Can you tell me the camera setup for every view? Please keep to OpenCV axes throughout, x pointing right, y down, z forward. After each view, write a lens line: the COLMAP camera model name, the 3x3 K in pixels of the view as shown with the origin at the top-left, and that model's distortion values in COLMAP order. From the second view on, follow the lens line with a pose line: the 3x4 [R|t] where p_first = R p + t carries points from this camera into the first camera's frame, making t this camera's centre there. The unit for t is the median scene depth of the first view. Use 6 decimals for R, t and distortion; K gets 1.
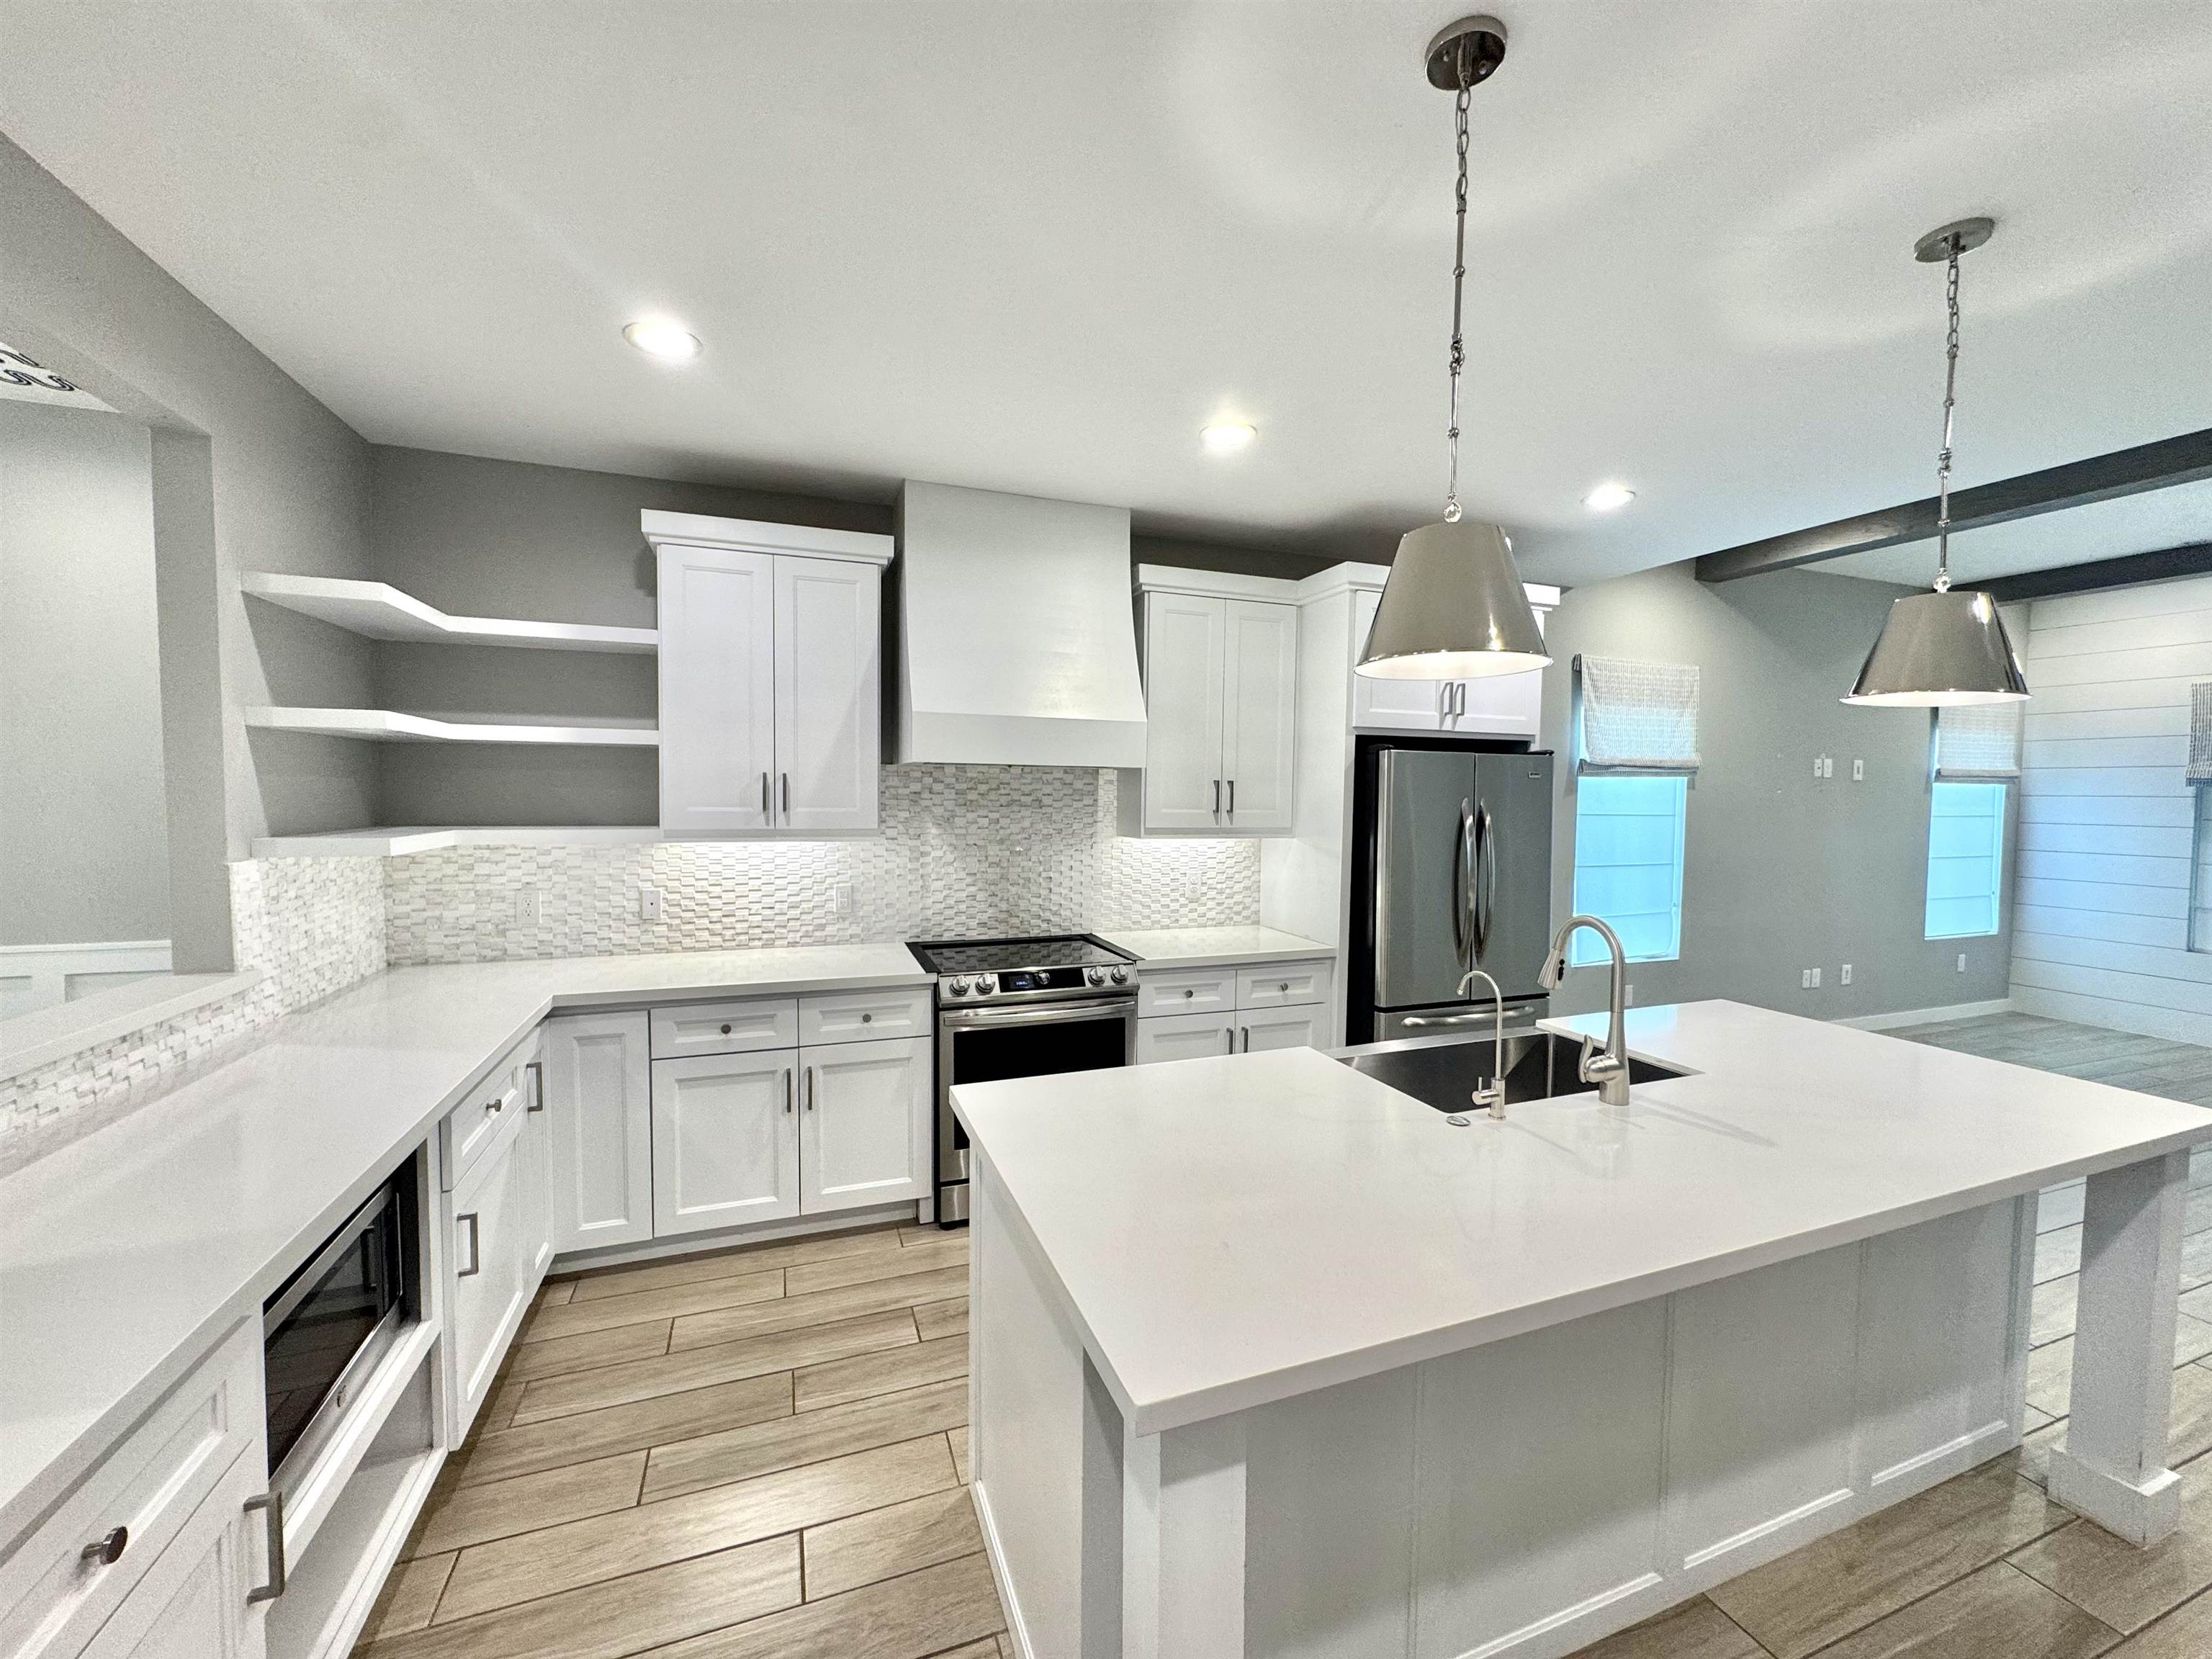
lens RADIAL K [[882.7, 0, 1108.1], [0, 882.7, 829.2], [0, 0, 1]] dist [-0.003720, 0.000135]
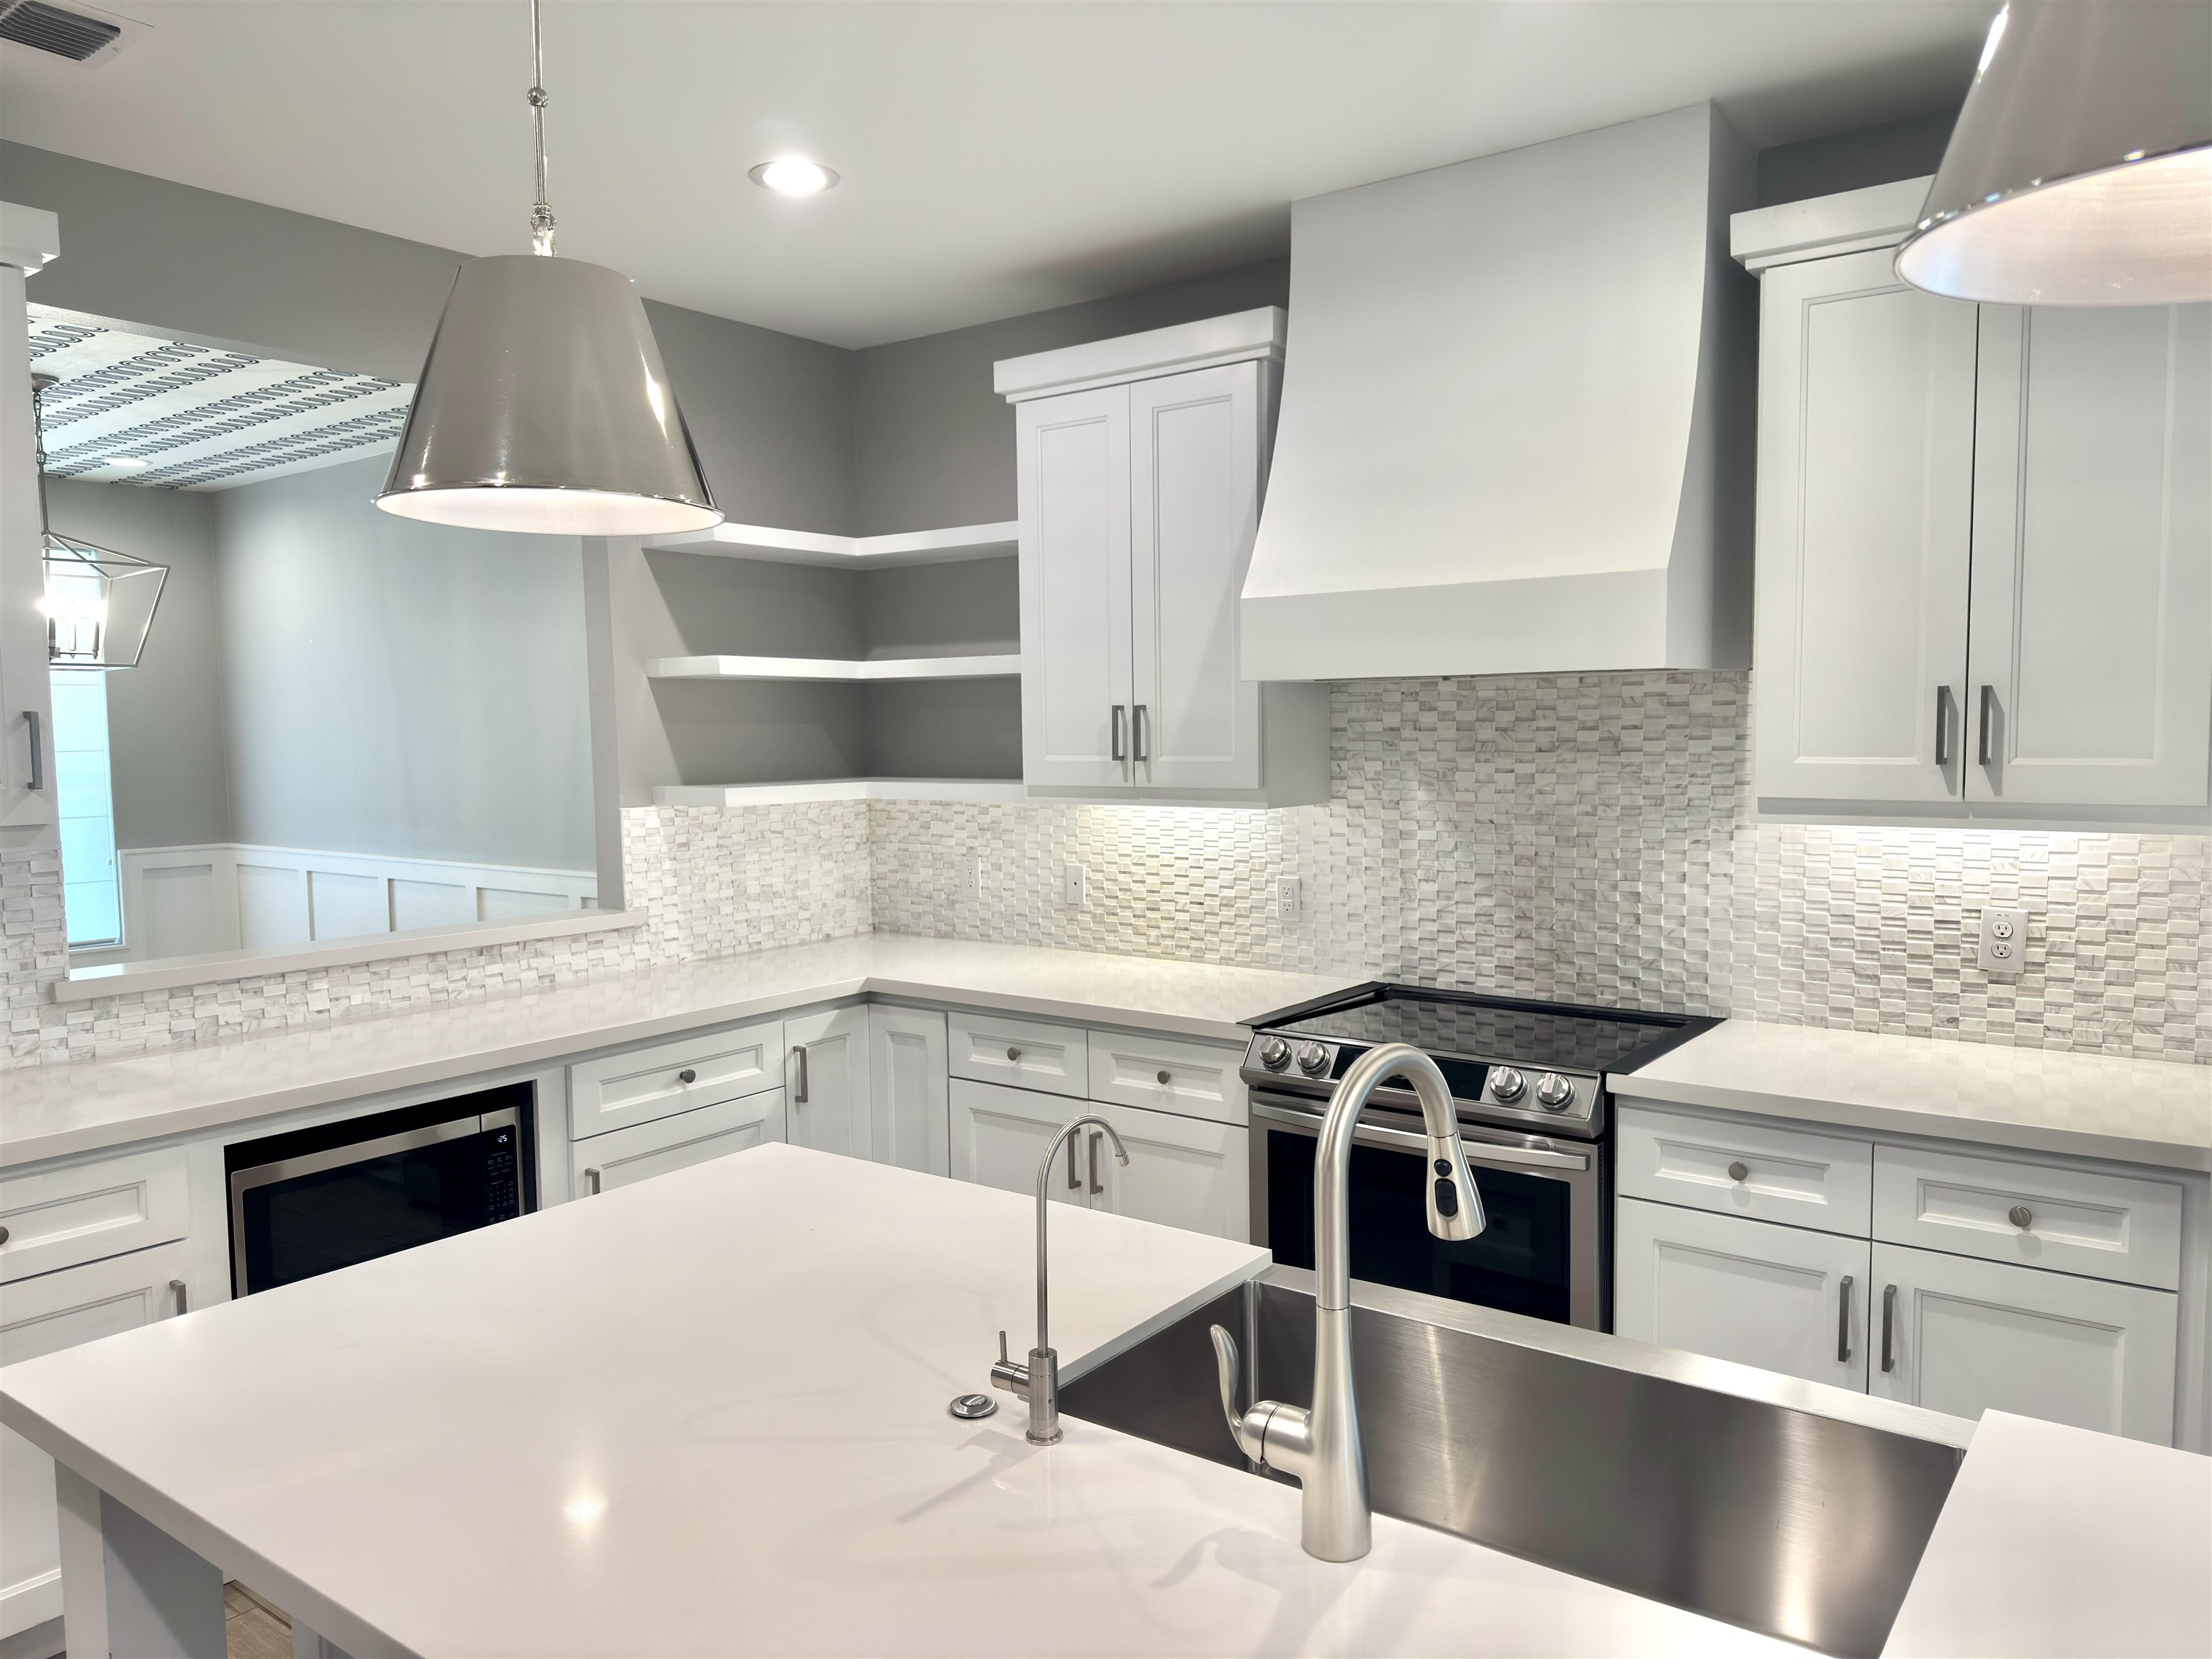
lens RADIAL K [[1551.8, 0, 1108.2], [0, 1551.8, 844.8], [0, 0, 1]] dist [0.064455, -0.055525]
pose [[0.534046, 0.048495, -0.844064, 0.548555], [-0.015991, 0.998754, 0.047265, -0.010296], [0.845304, -0.011744, 0.534156, 0.287669]]
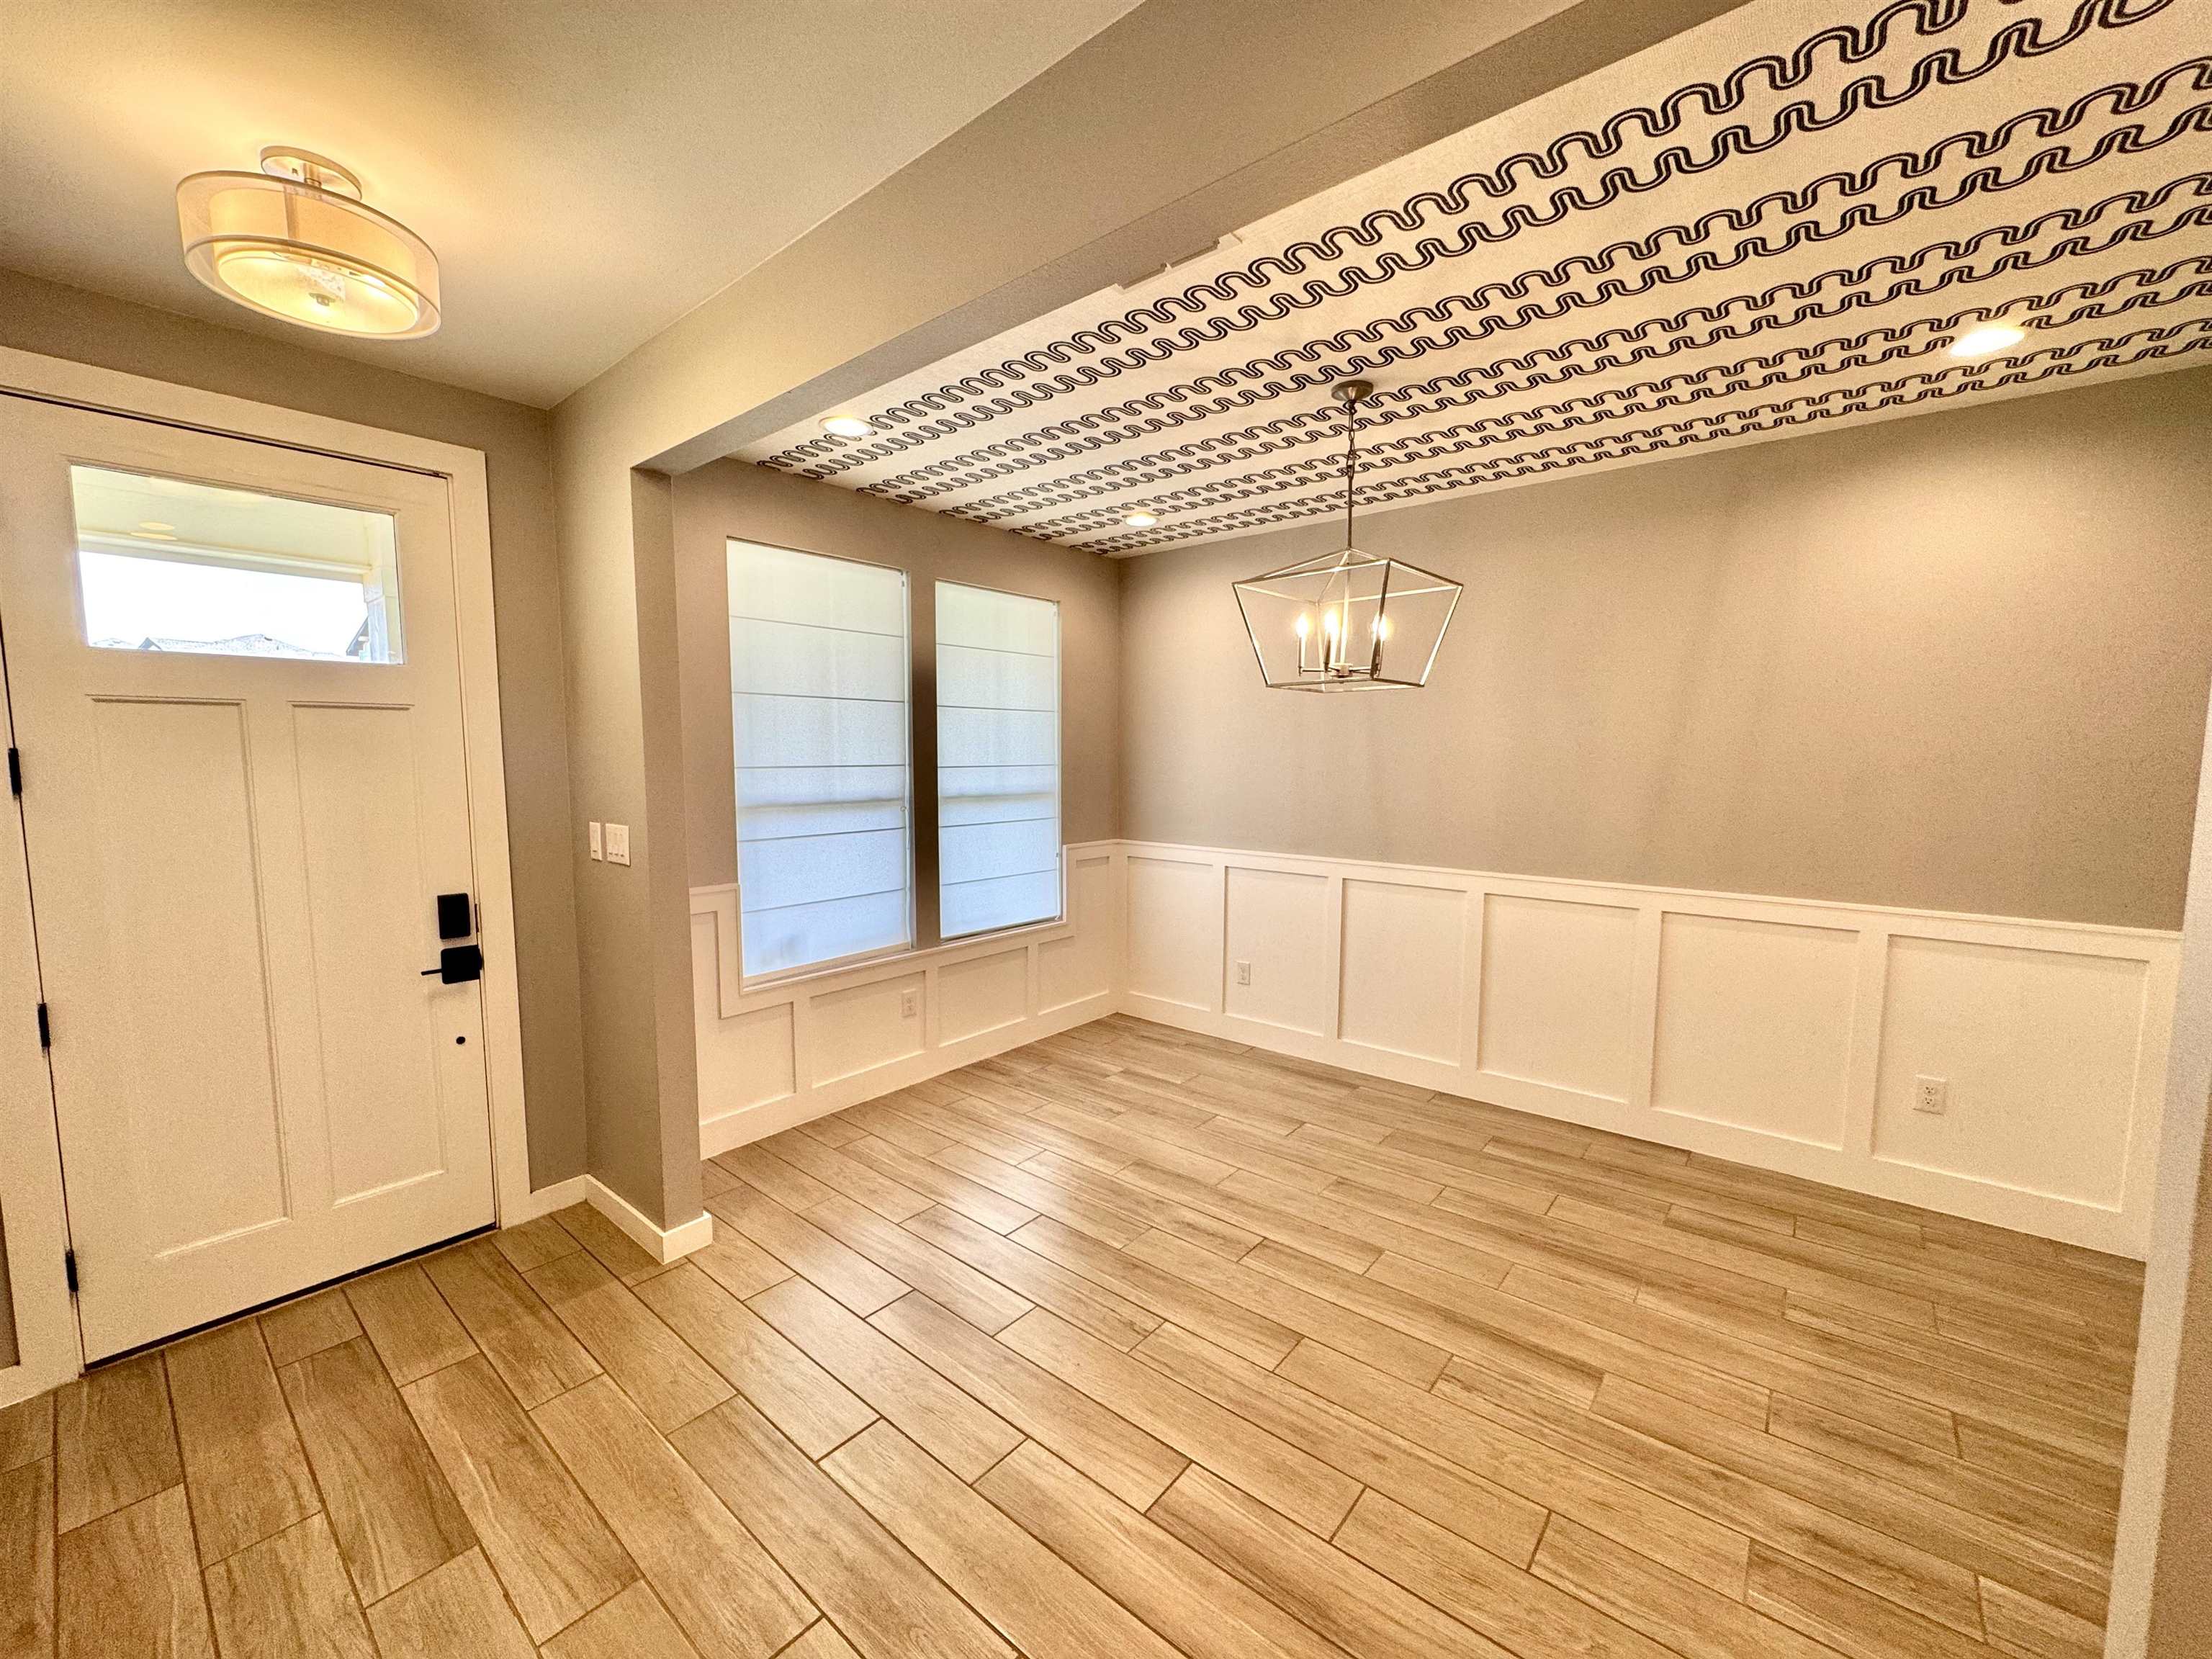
lens RADIAL K [[882.7, 0, 1108.7], [0, 882.7, 824.5], [0, 0, 1]] dist [-0.003720, 0.000135]
pose [[0.491328, 0.062493, -0.868730, -0.529895], [-0.035111, 0.998033, 0.051937, 0.003304], [0.870266, 0.004984, 0.492556, -0.307712]]
